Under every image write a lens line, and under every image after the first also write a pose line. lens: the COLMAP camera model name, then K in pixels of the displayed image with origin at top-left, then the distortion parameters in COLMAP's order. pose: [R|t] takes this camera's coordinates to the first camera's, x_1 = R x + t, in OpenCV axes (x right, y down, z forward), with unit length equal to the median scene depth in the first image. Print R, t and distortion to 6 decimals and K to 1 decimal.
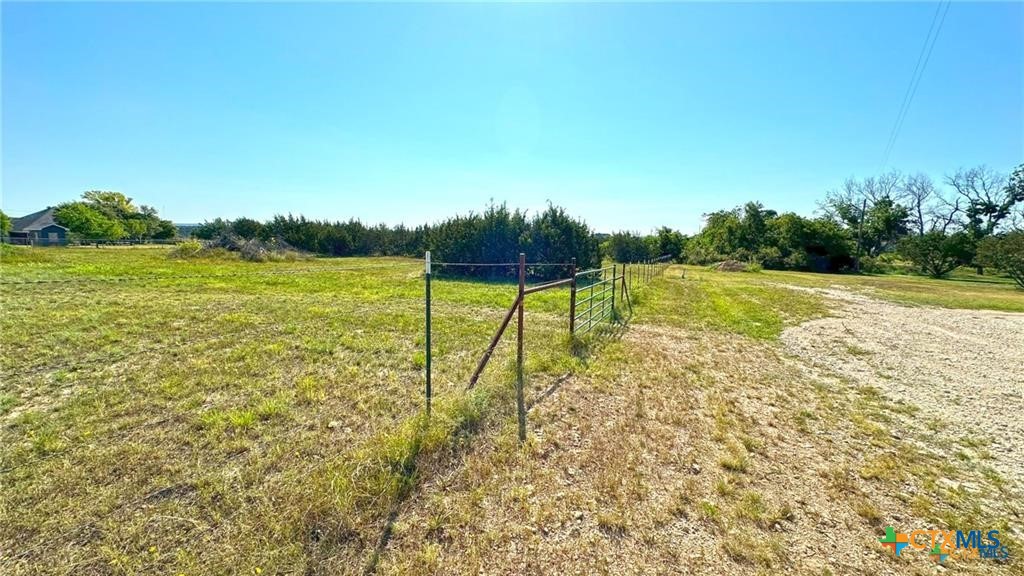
lens RADIAL K [[406.9, 0, 511.5], [0, 406.9, 287.0], [0, 0, 1]] dist [-0.000683, 0.000148]
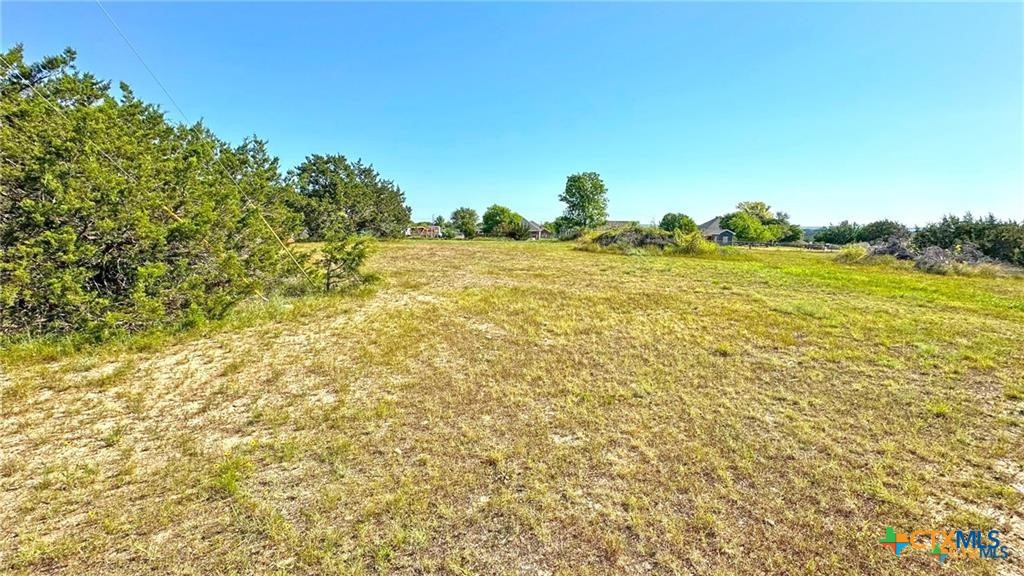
lens RADIAL K [[406.9, 0, 511.5], [0, 406.9, 287.0], [0, 0, 1]] dist [-0.000683, 0.000148]
pose [[0.289768, 0.123255, -0.949127, -0.096648], [-0.129520, 0.987601, 0.088709, 0.002772], [0.948293, 0.097226, 0.302139, -0.073189]]
